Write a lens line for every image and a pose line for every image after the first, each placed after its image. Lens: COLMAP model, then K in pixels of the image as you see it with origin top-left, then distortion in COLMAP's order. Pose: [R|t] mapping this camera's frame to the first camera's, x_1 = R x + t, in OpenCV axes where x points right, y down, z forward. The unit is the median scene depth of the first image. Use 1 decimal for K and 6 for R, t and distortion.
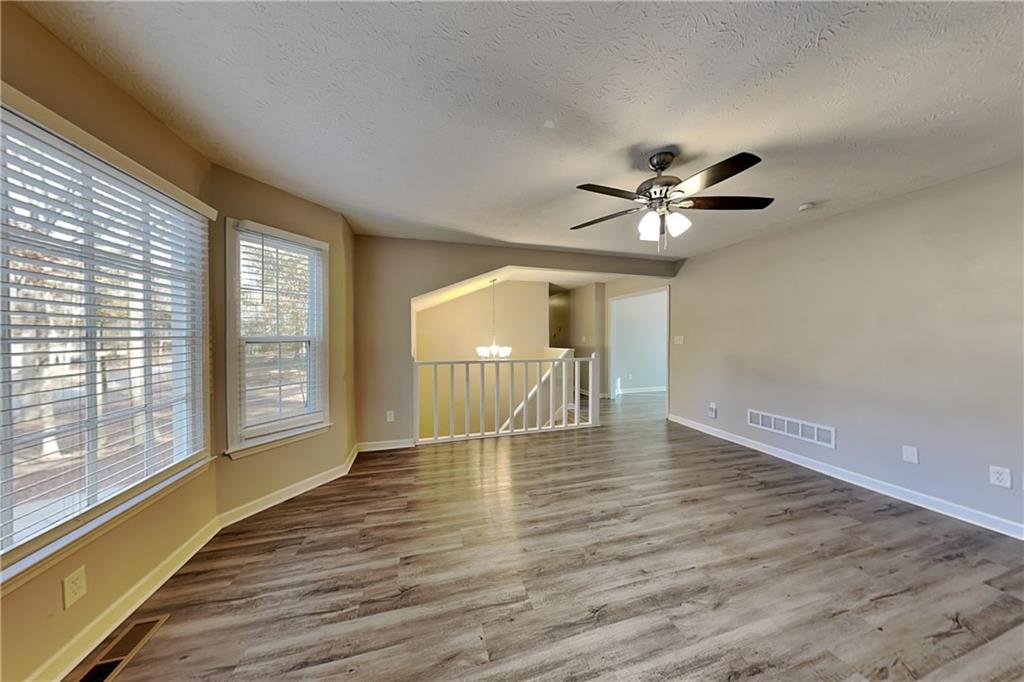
lens RADIAL K [[312.6, 0, 514.2], [0, 312.6, 344.3], [0, 0, 1]] dist [-0.020597, -0.000316]
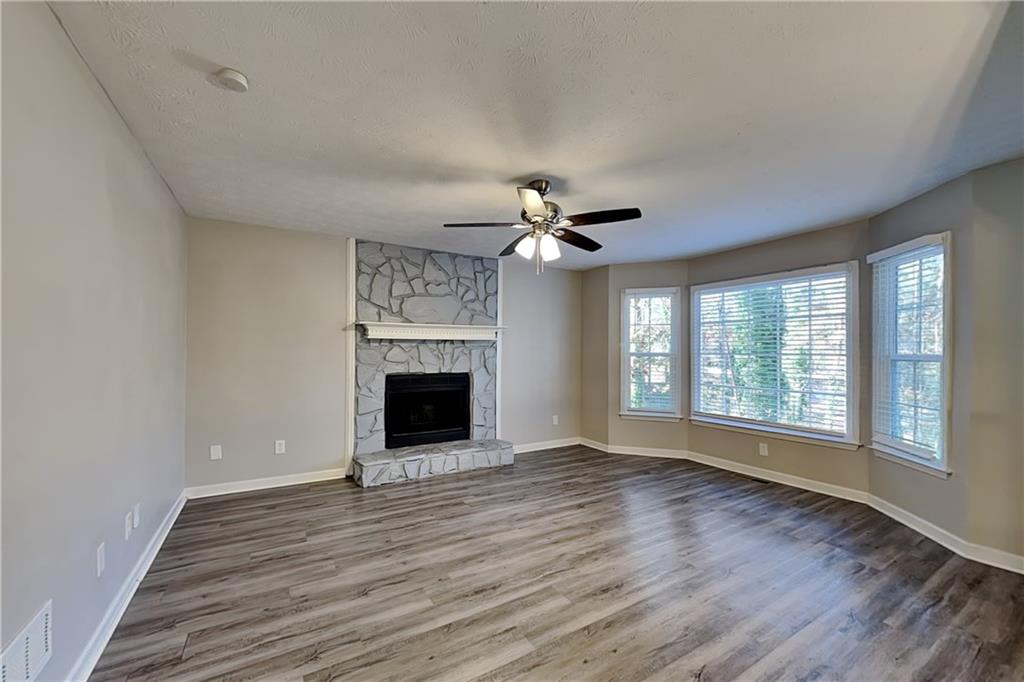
lens RADIAL K [[406.8, 0, 512.1], [0, 406.8, 346.2], [0, 0, 1]] dist [-0.000347, 0.000078]
pose [[-0.969695, 0.000191, -0.244320, 0.825497], [-0.003069, 0.999911, 0.012959, -0.064472], [0.244301, 0.013317, -0.969608, 2.125423]]
